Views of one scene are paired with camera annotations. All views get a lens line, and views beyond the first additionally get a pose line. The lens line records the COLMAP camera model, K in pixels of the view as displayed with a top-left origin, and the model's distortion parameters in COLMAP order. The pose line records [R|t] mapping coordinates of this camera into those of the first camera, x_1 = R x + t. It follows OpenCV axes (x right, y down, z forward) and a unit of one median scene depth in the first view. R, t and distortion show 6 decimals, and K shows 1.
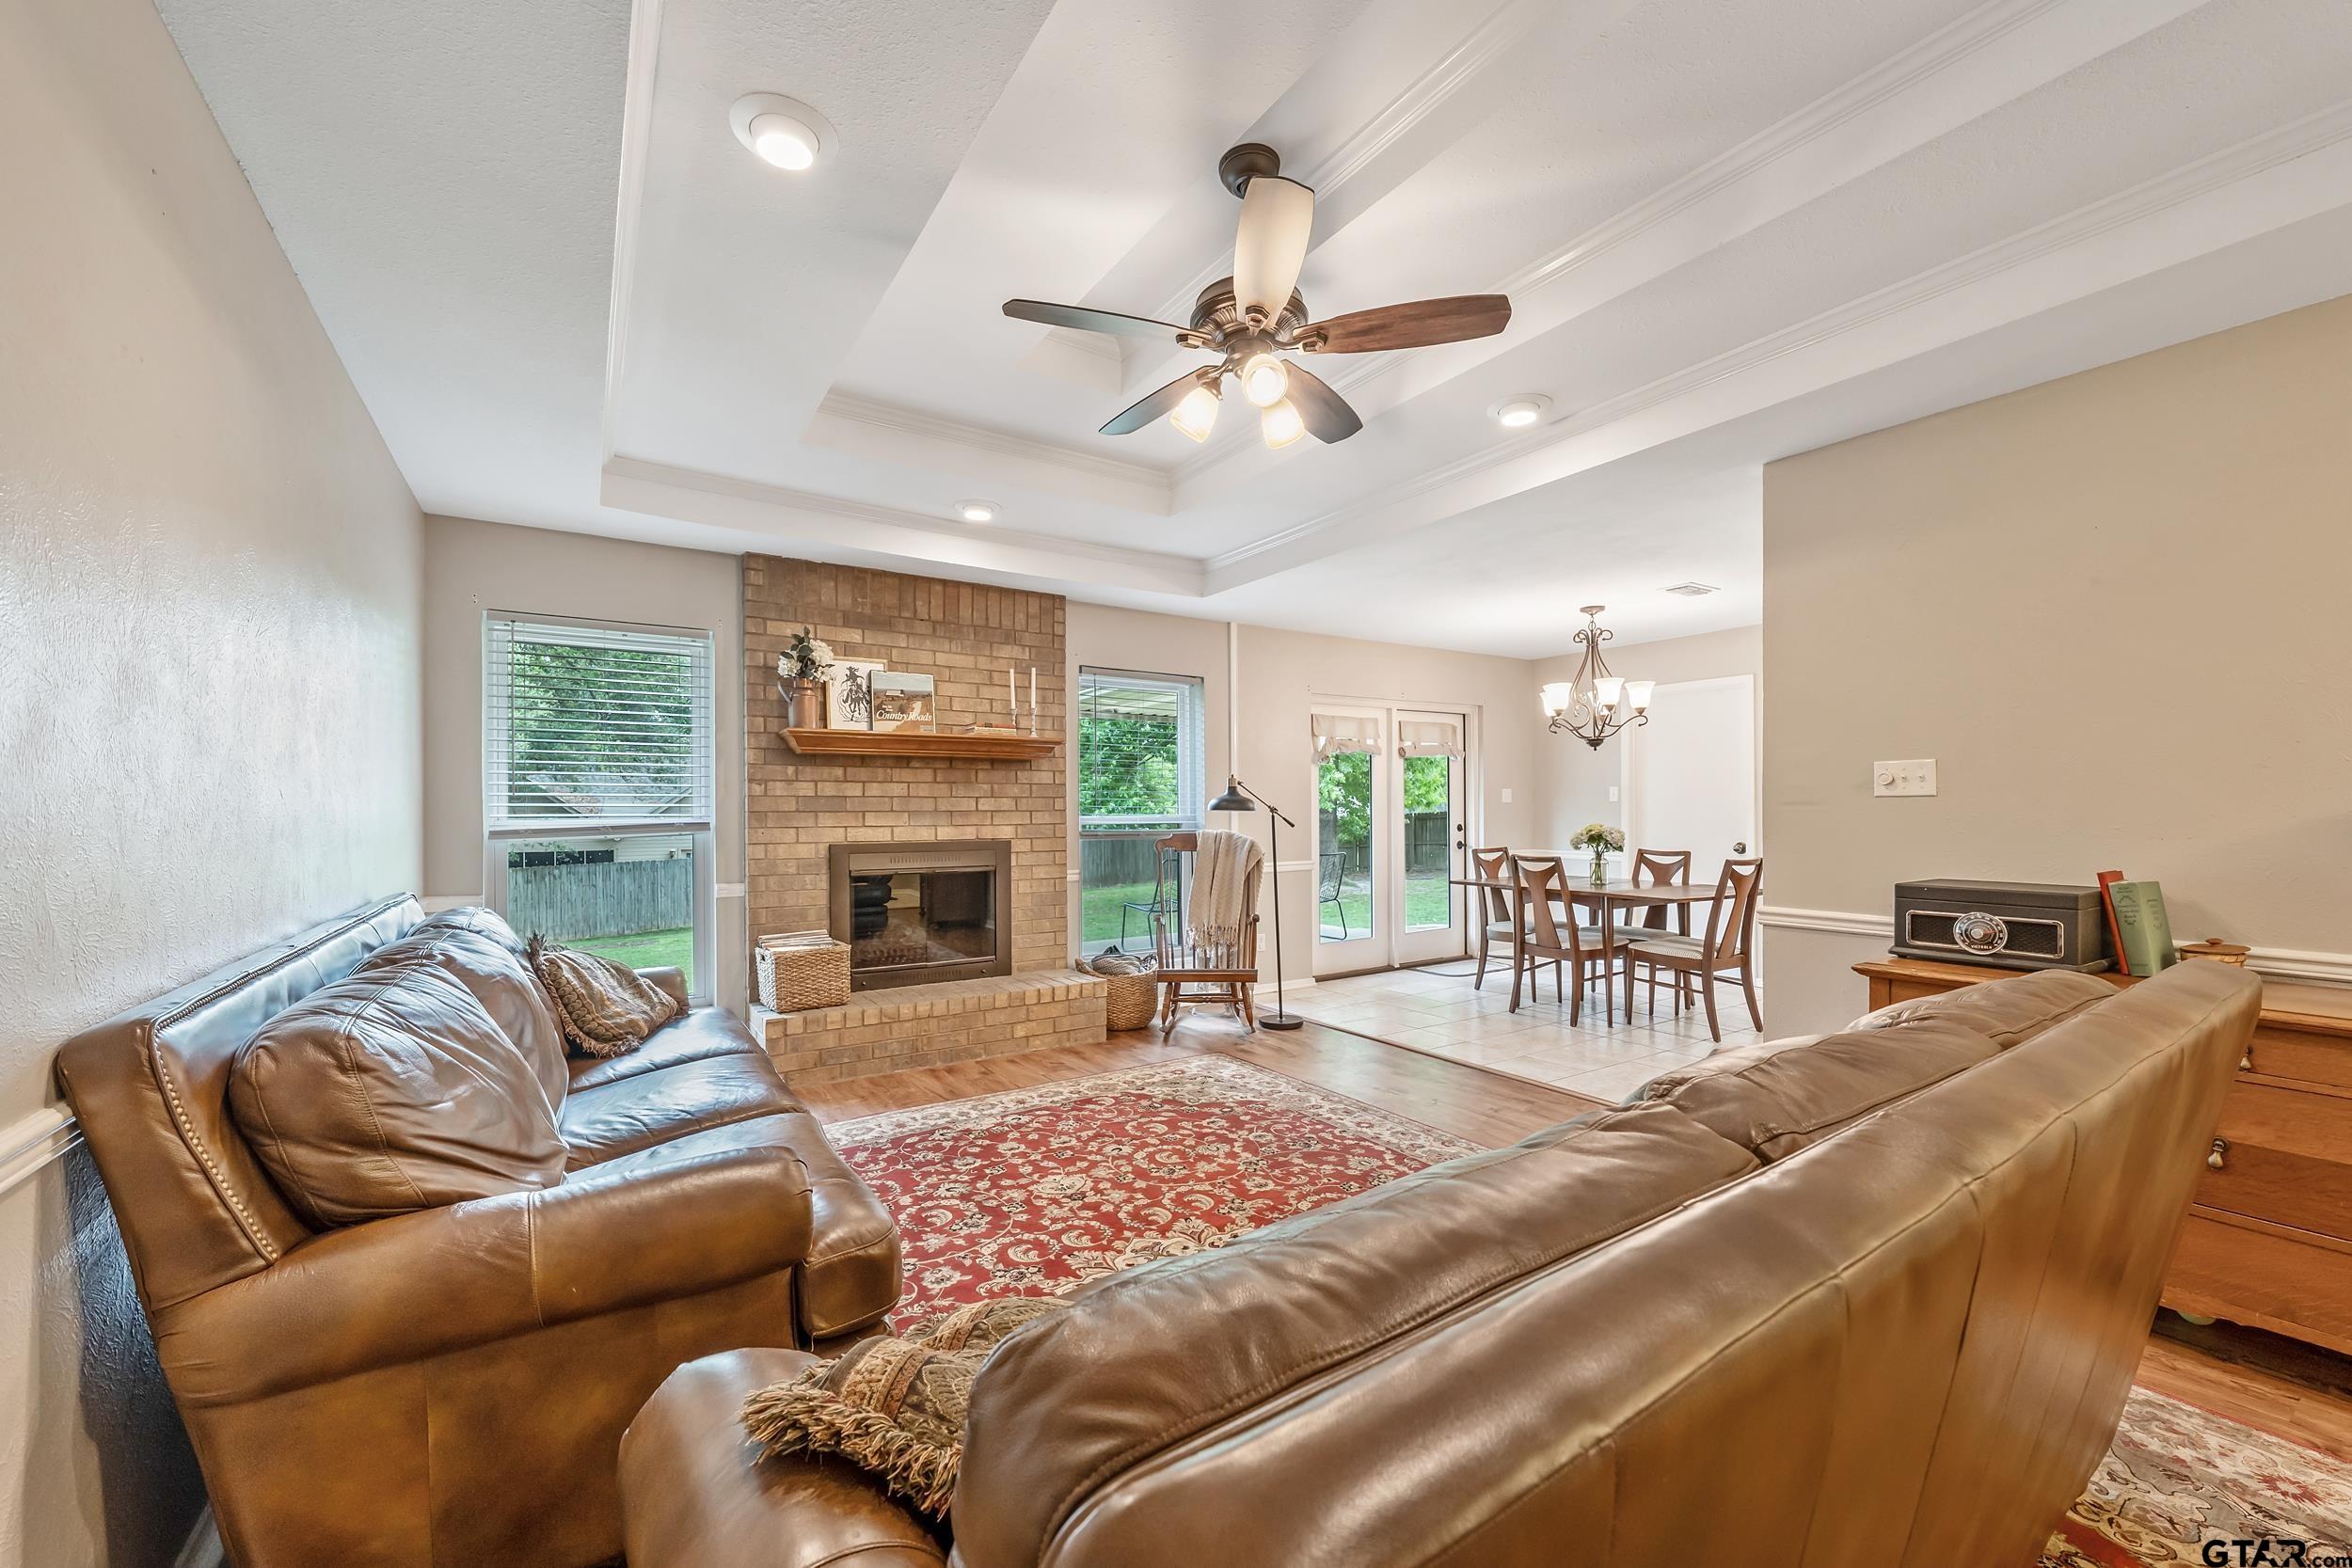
lens RADIAL K [[912.6, 0, 1168.3], [0, 912.6, 812.2], [0, 0, 1]] dist [-0.001012, -0.000102]
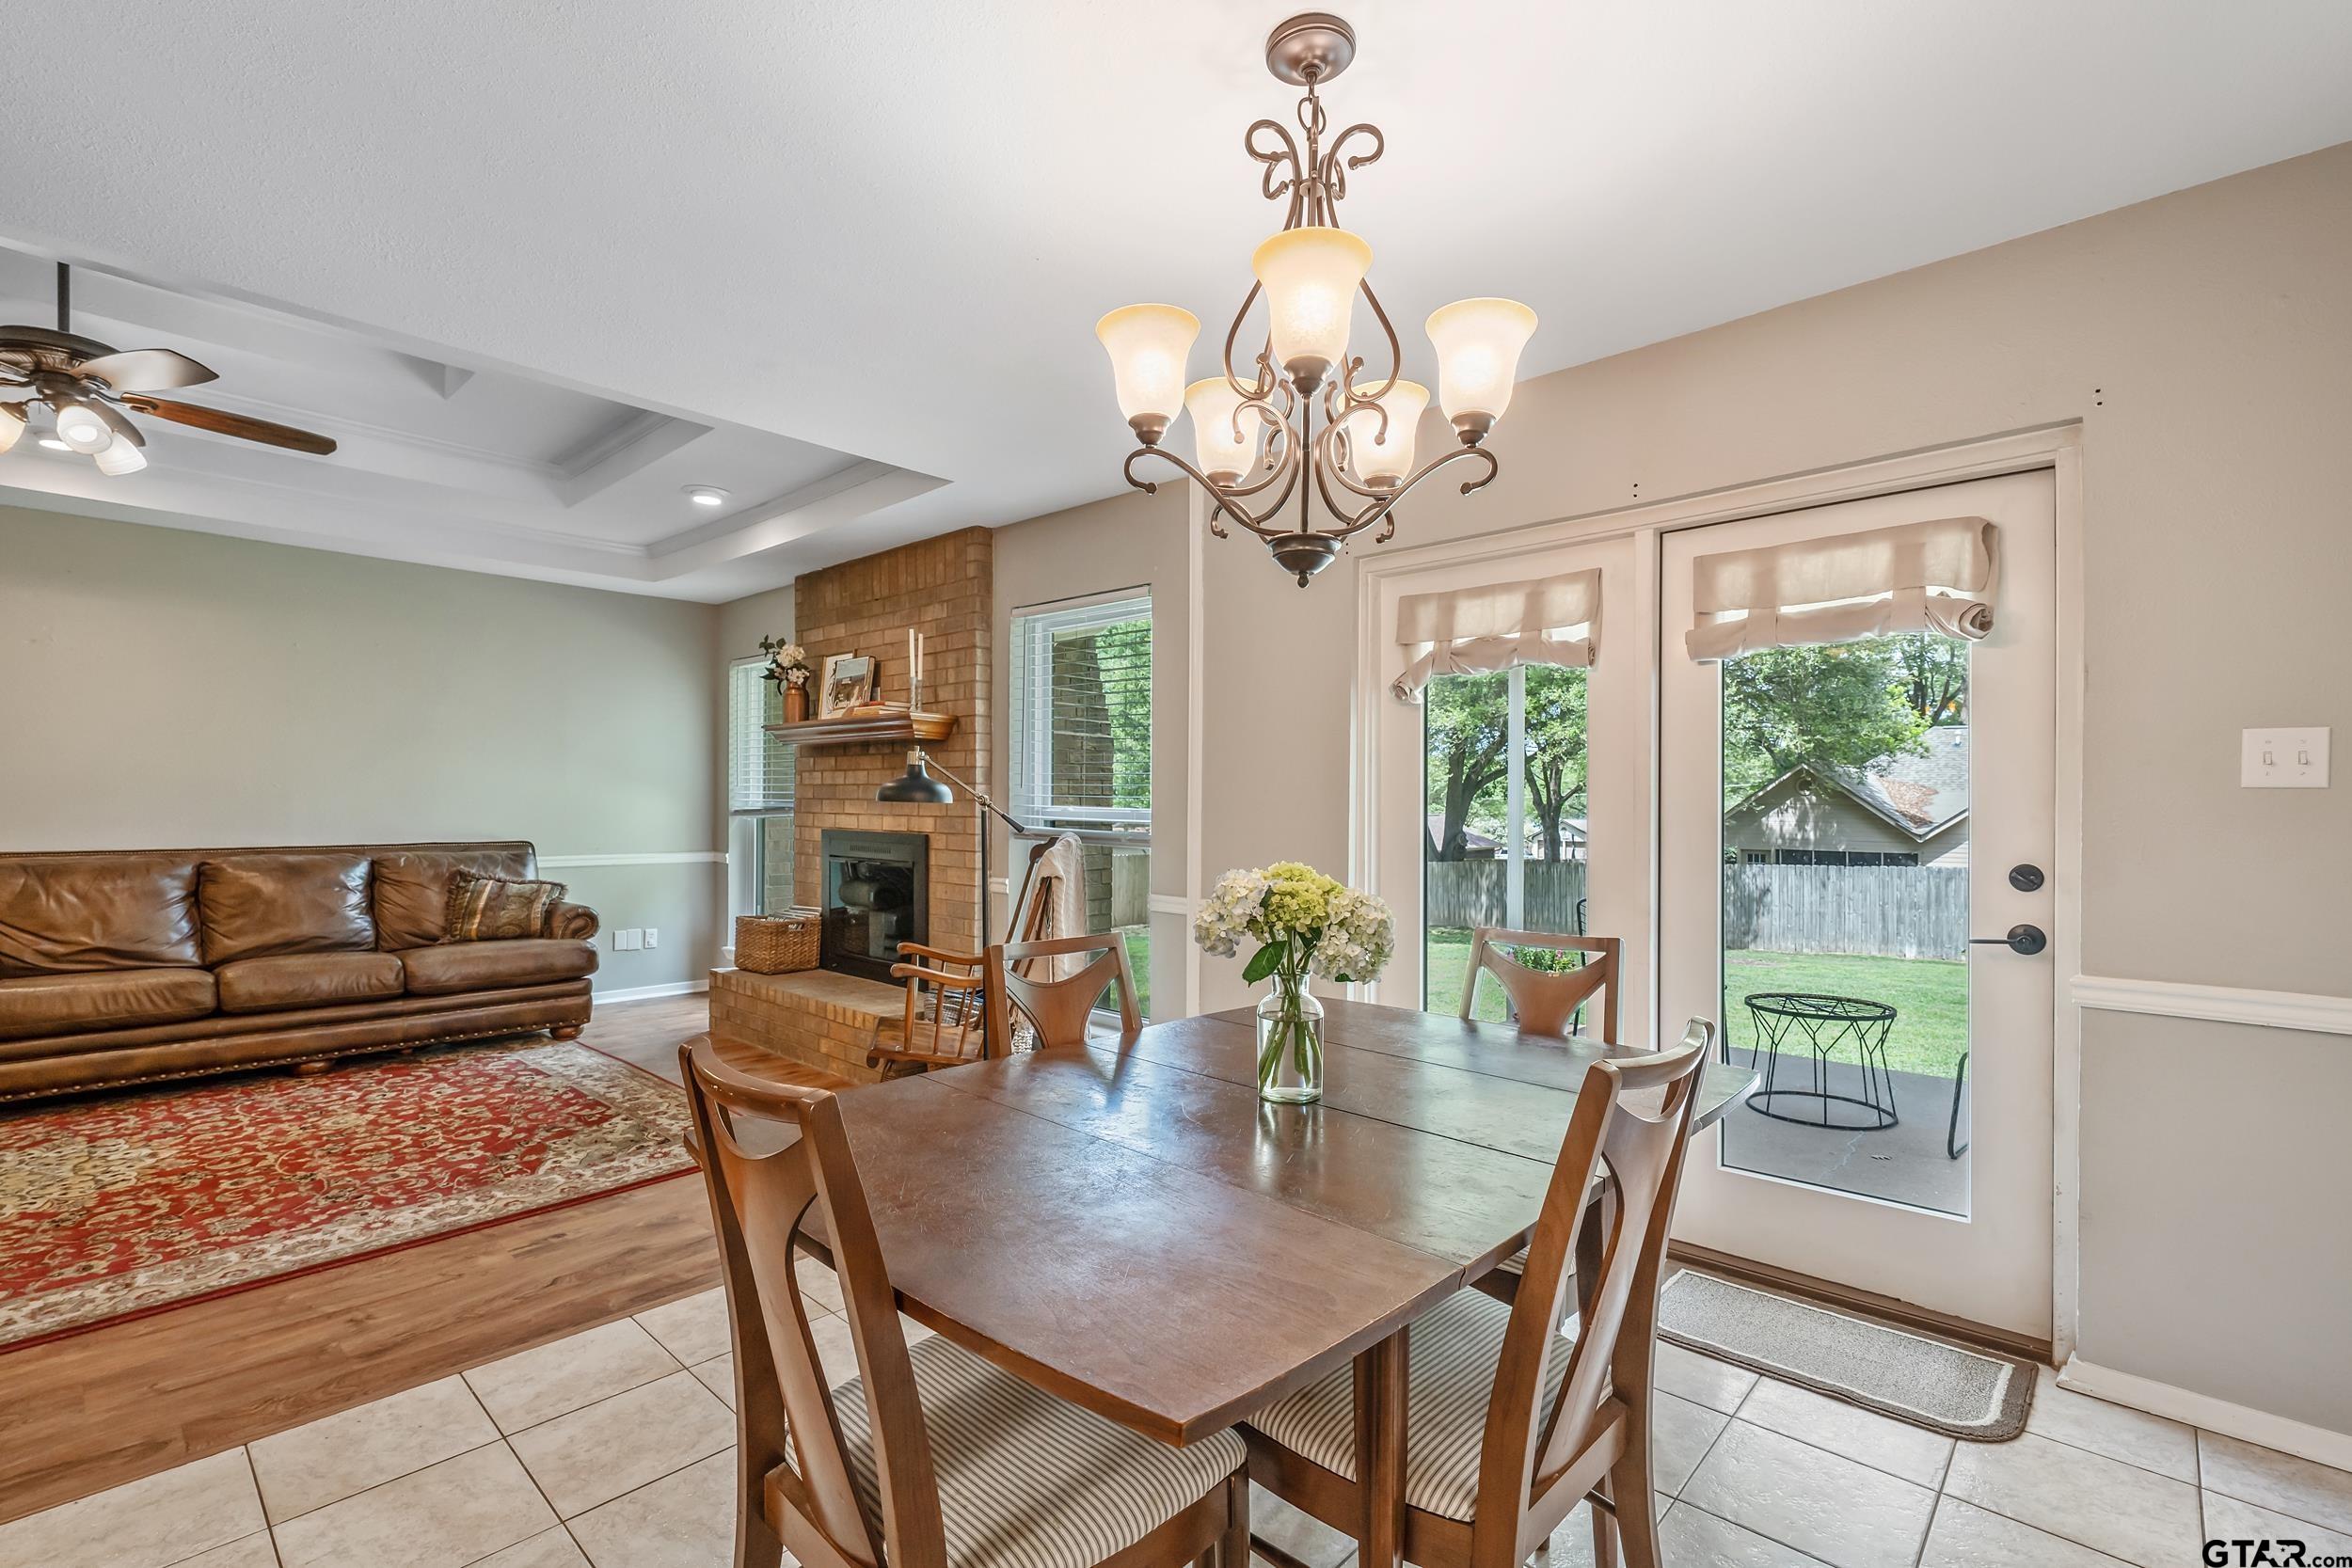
lens RADIAL K [[1053.6, 0, 1178.9], [0, 1053.6, 802.8], [0, 0, 1]] dist [0.010484, 0.000416]
pose [[0.237624, 0.008401, -0.971321, 0.994965], [-0.010709, 0.999924, 0.006028, -0.008473], [0.971298, 0.008970, 0.237696, 1.179997]]
